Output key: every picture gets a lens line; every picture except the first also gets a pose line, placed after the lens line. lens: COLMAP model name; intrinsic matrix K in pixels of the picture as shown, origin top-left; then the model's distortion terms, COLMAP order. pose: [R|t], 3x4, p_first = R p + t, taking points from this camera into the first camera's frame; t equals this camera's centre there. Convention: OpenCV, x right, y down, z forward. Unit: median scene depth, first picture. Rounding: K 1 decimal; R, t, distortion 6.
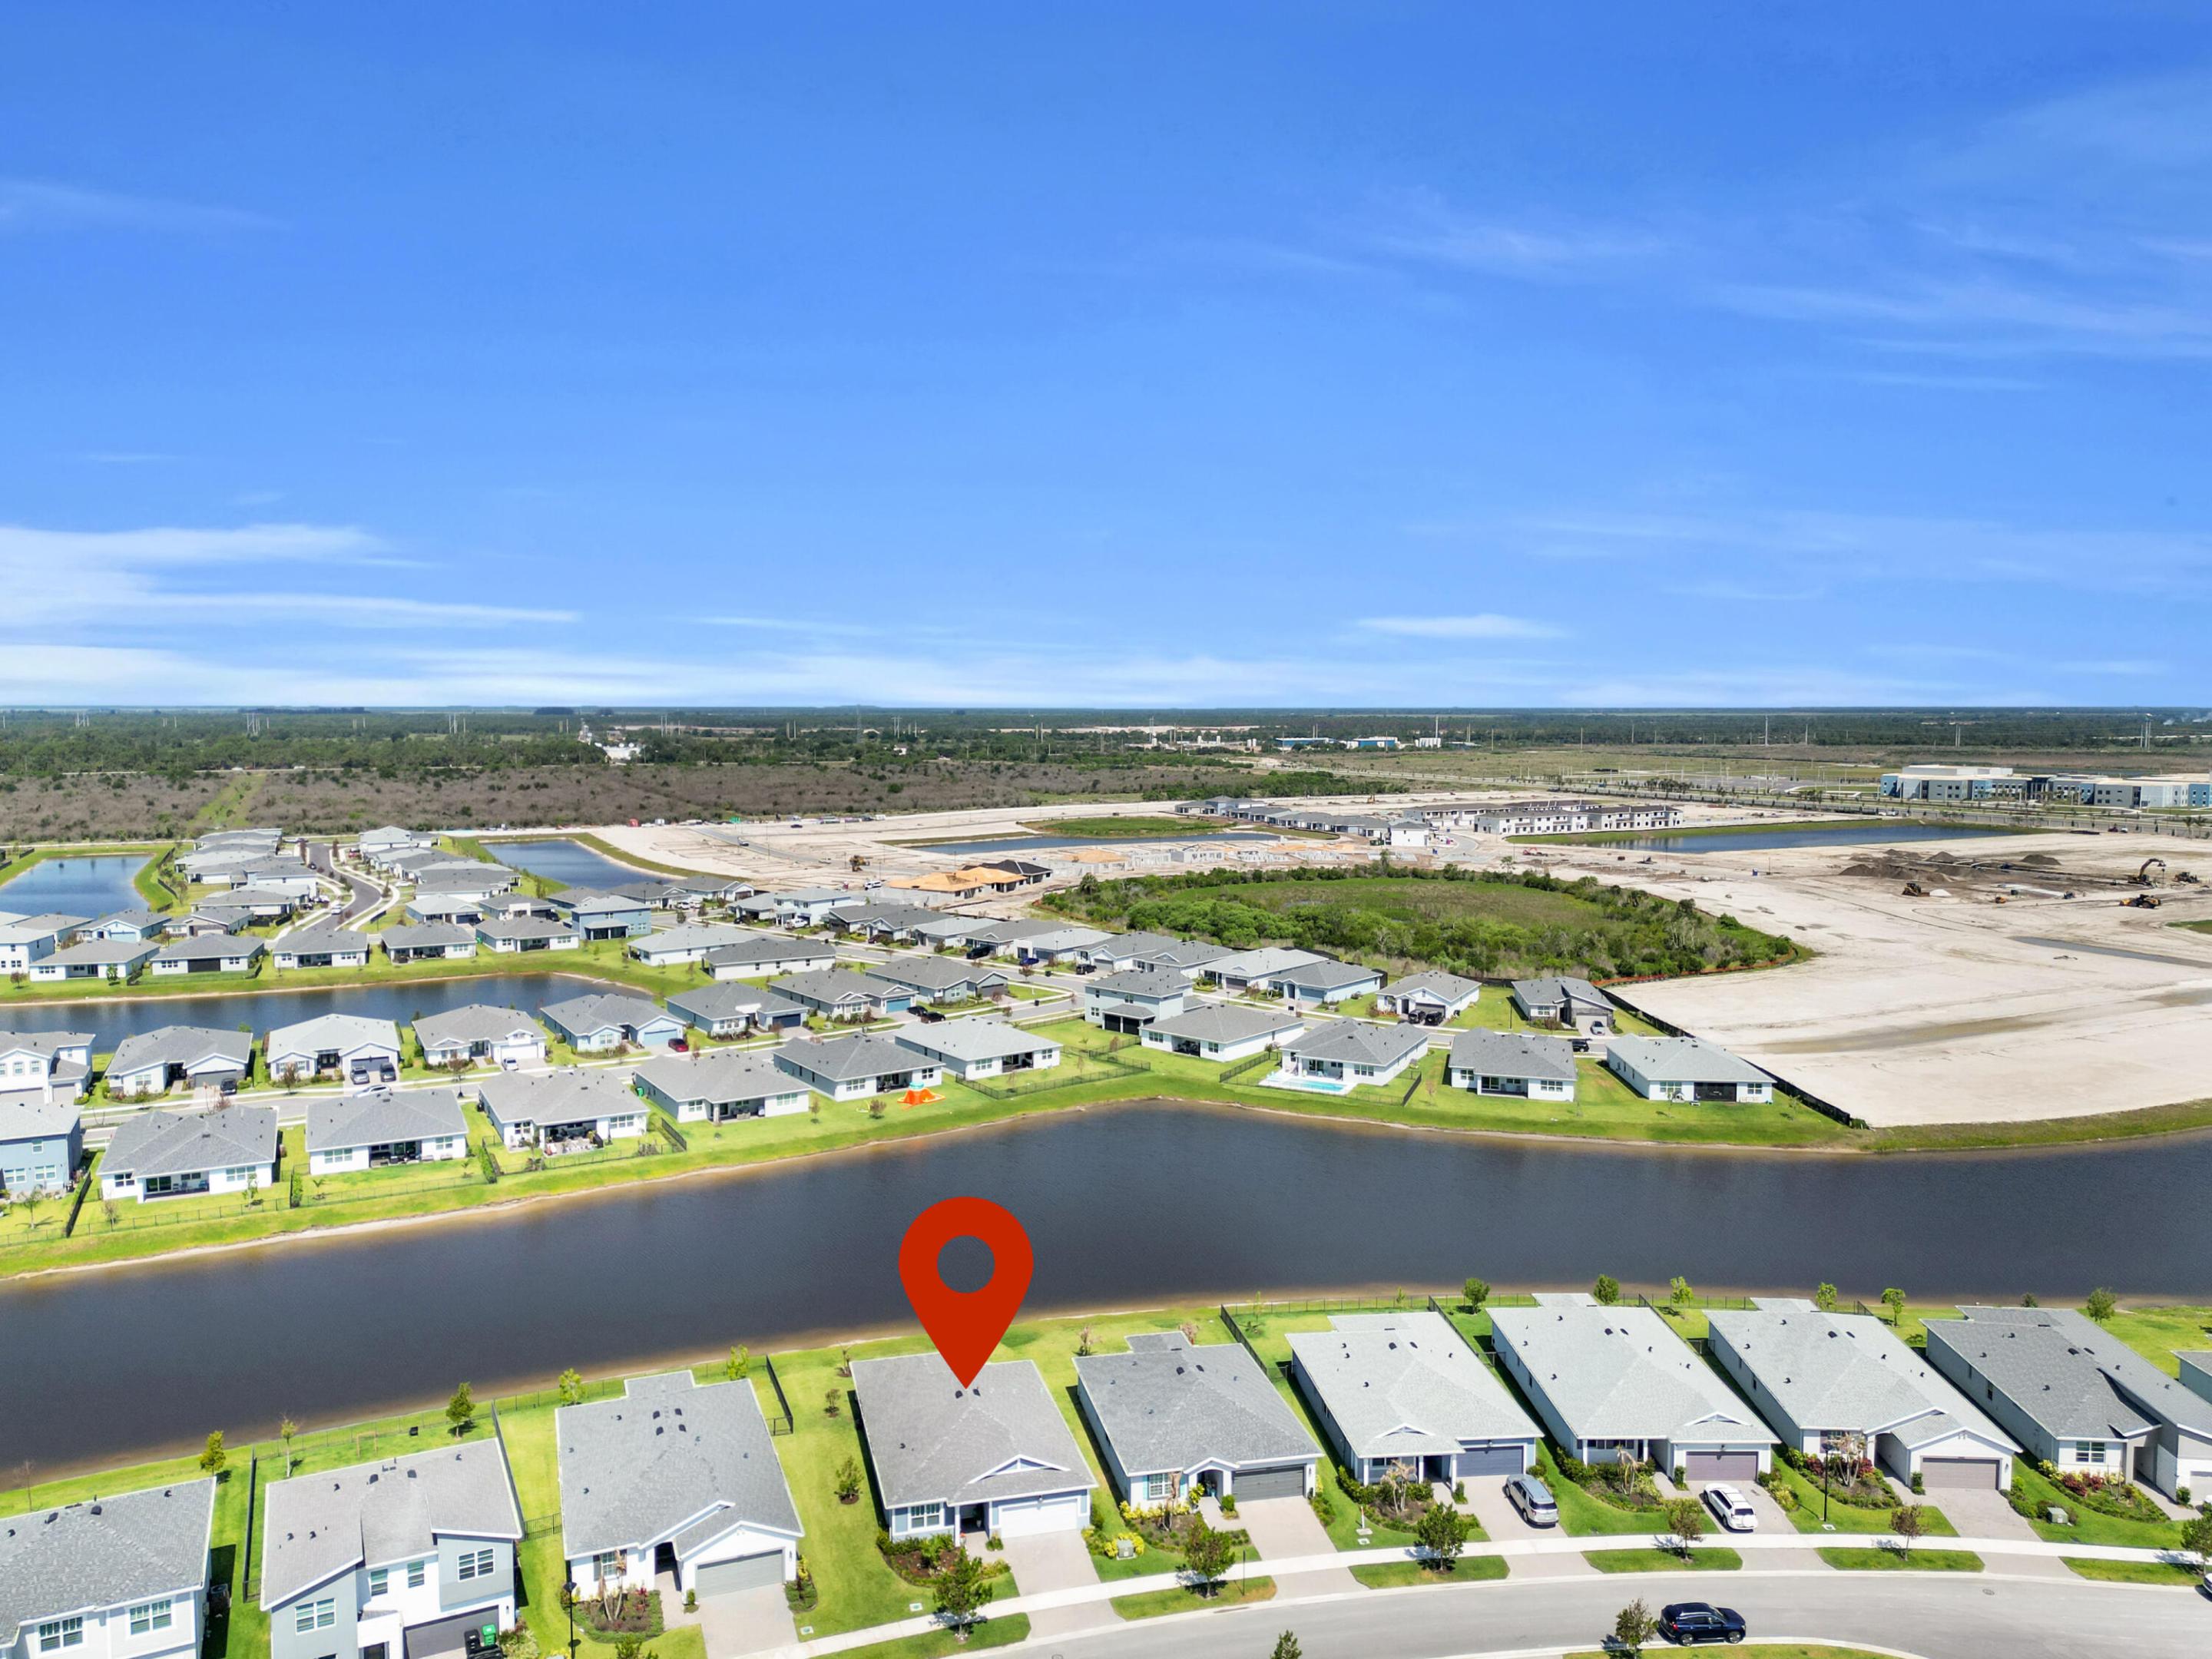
lens RADIAL K [[1565.2, 0, 1099.7], [0, 1565.2, 822.7], [0, 0, 1]] dist [0.080532, -0.078427]
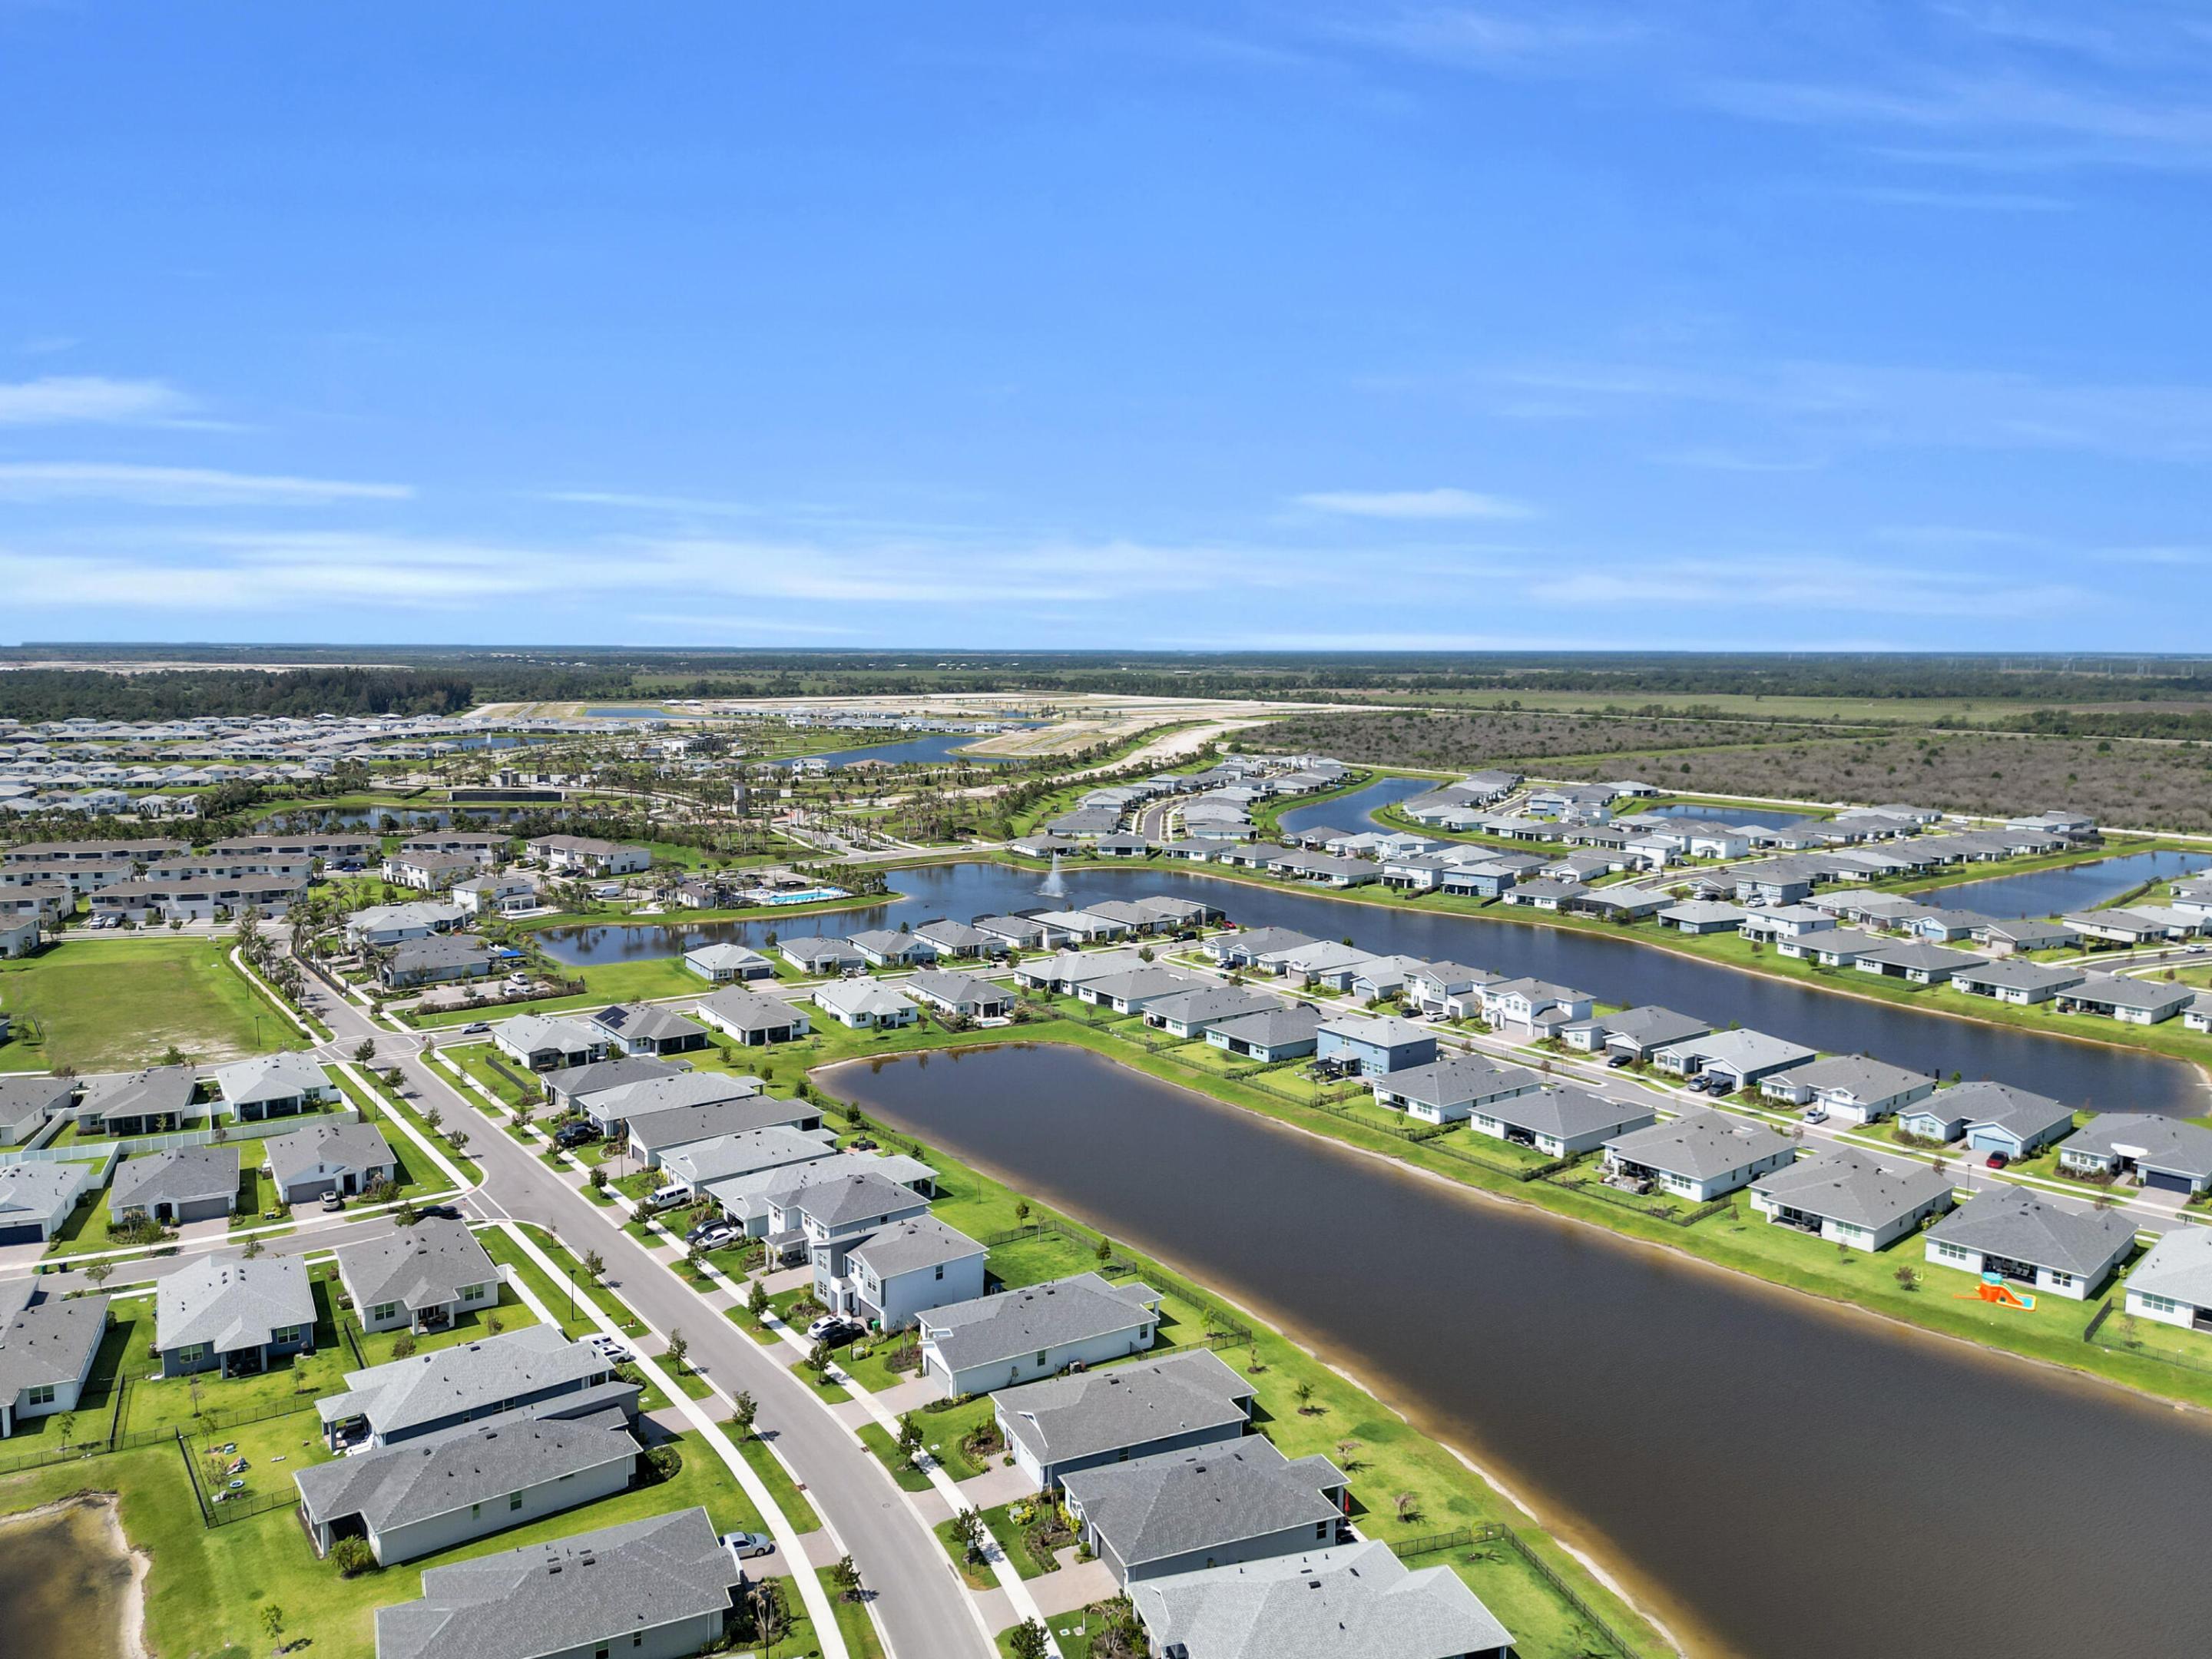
lens RADIAL K [[1564.1, 0, 1095.9], [0, 1564.1, 851.7], [0, 0, 1]] dist [0.103328, -0.131639]
pose [[0.181414, 0.132566, -0.974431, 0.556372], [-0.082394, 0.989437, 0.119268, -0.108729], [0.979949, 0.058651, 0.190420, 0.357146]]
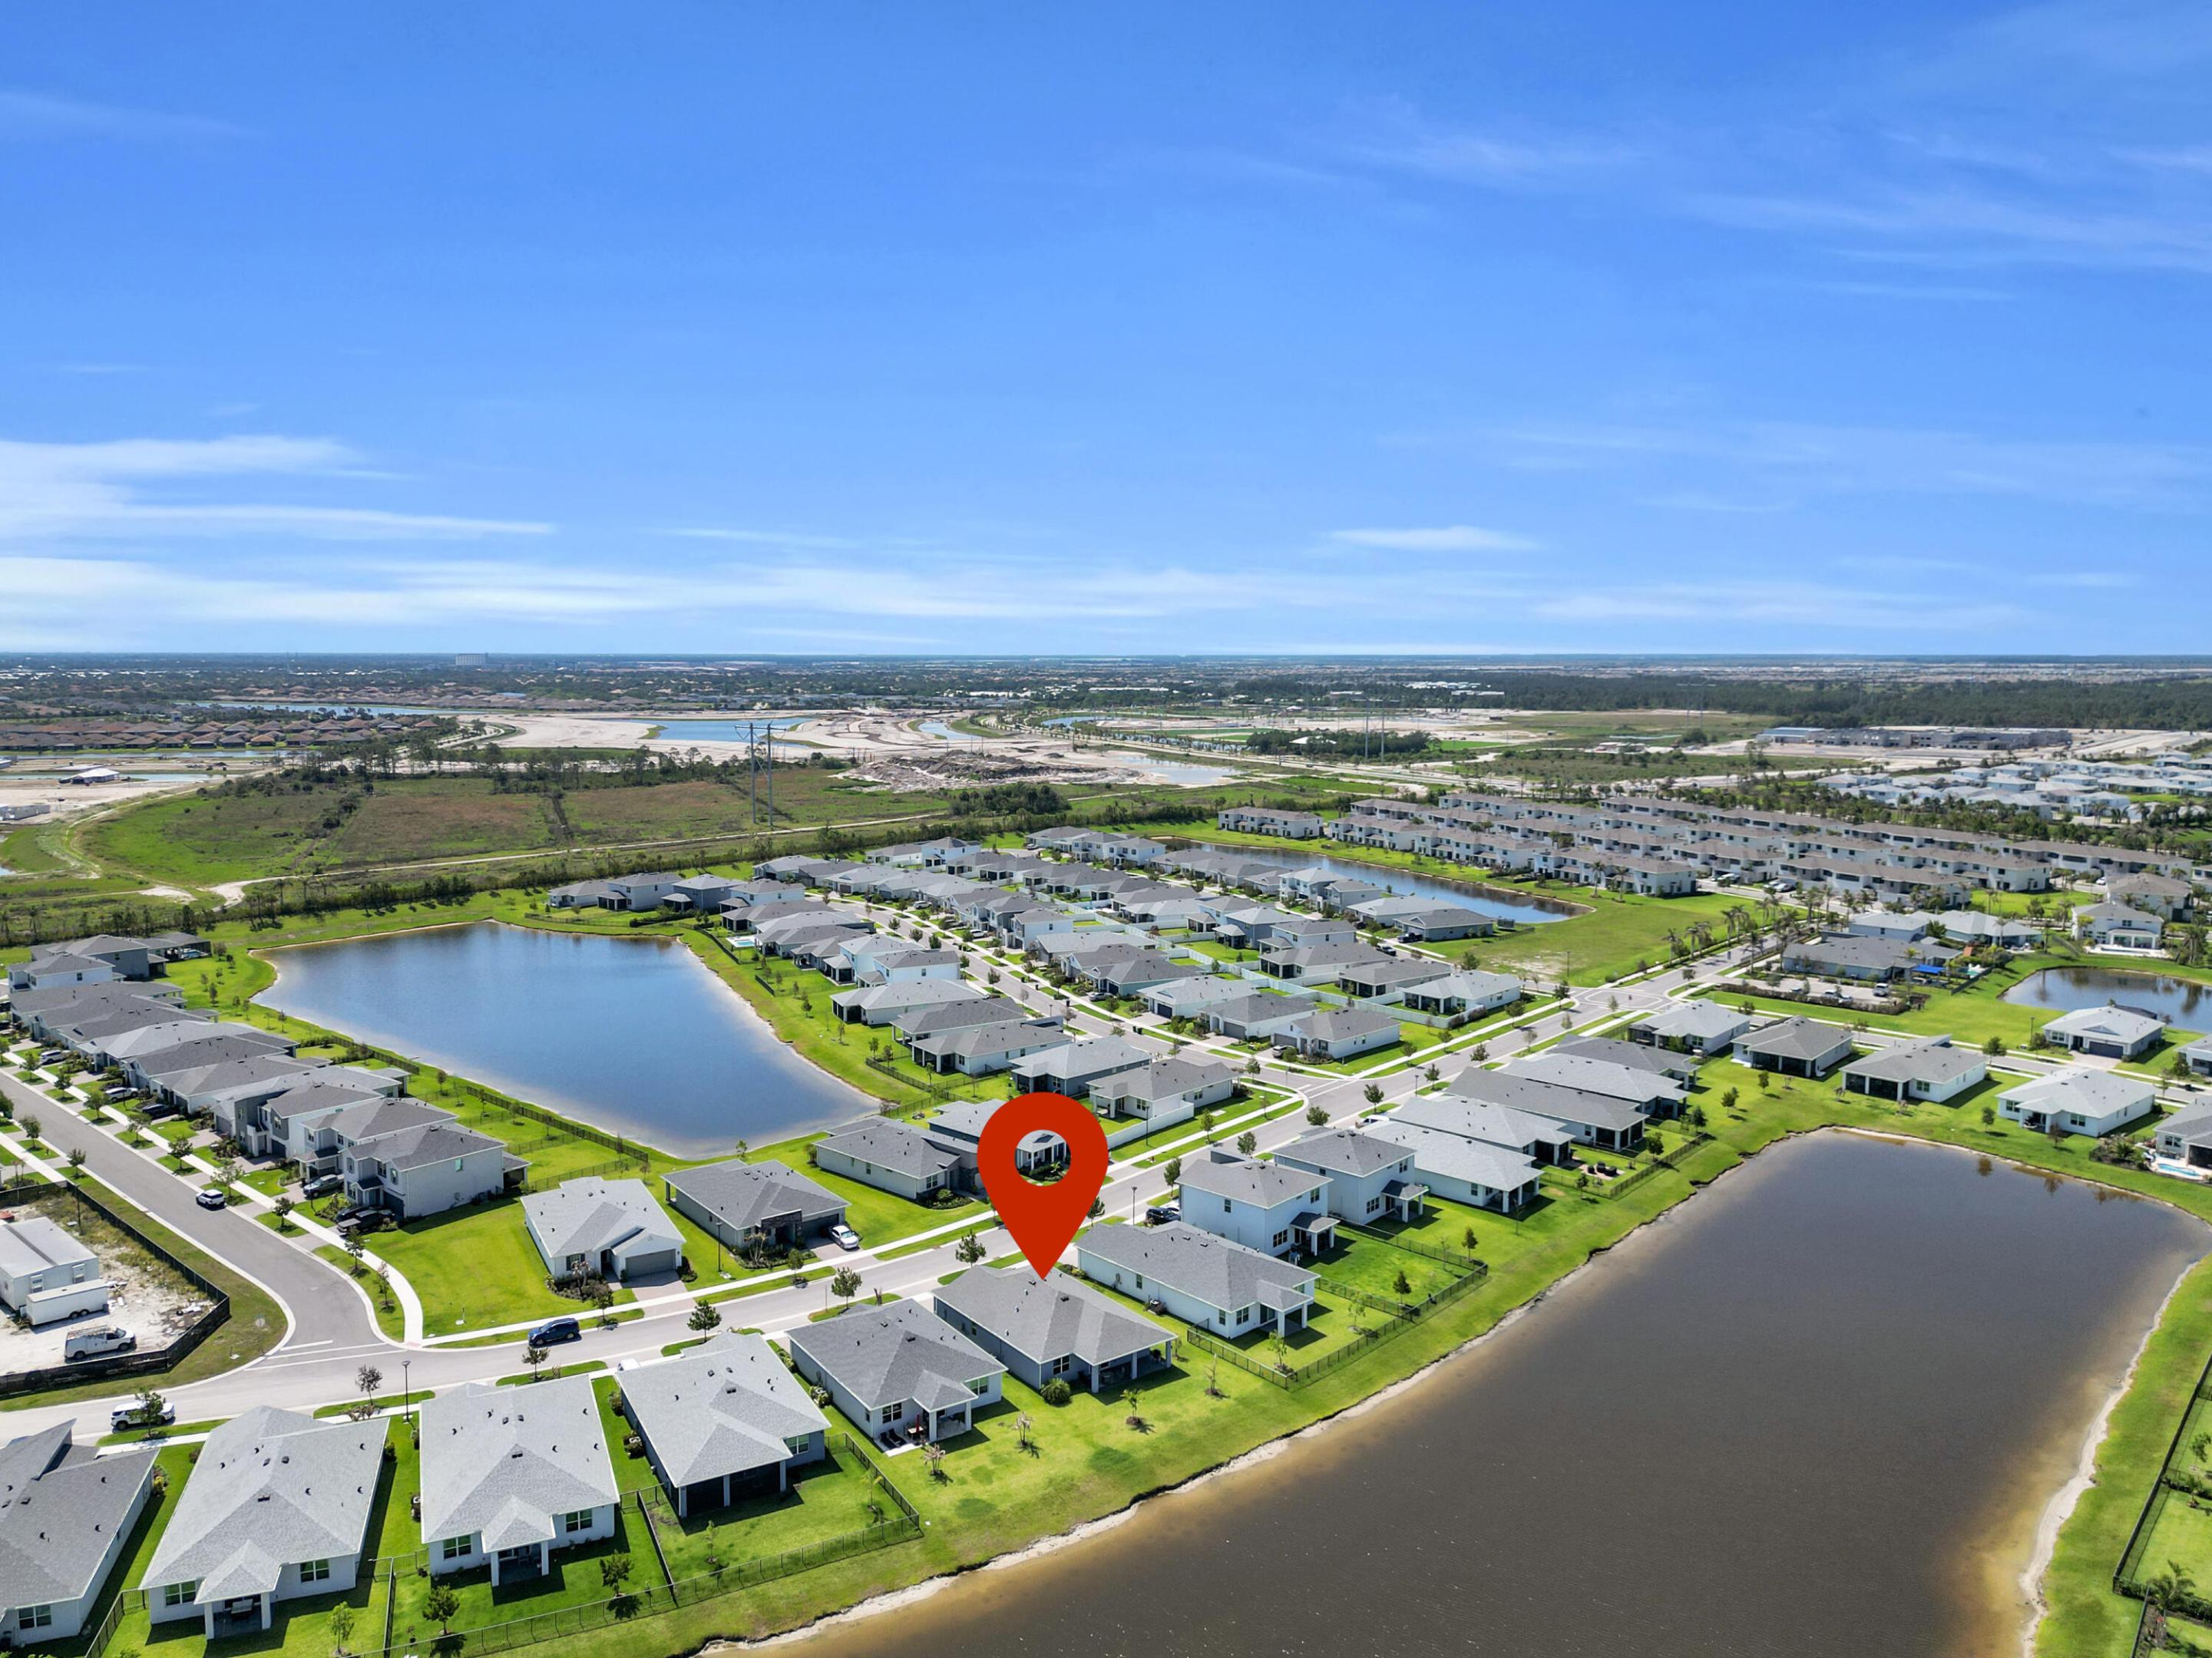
lens RADIAL K [[1565.0, 0, 1099.7], [0, 1565.0, 822.2], [0, 0, 1]] dist [0.080532, -0.078427]
pose [[-0.928069, 0.042151, -0.370015, 0.186616], [-0.027956, 0.982885, 0.182087, -0.152837], [0.371357, 0.179334, -0.911007, 1.117033]]
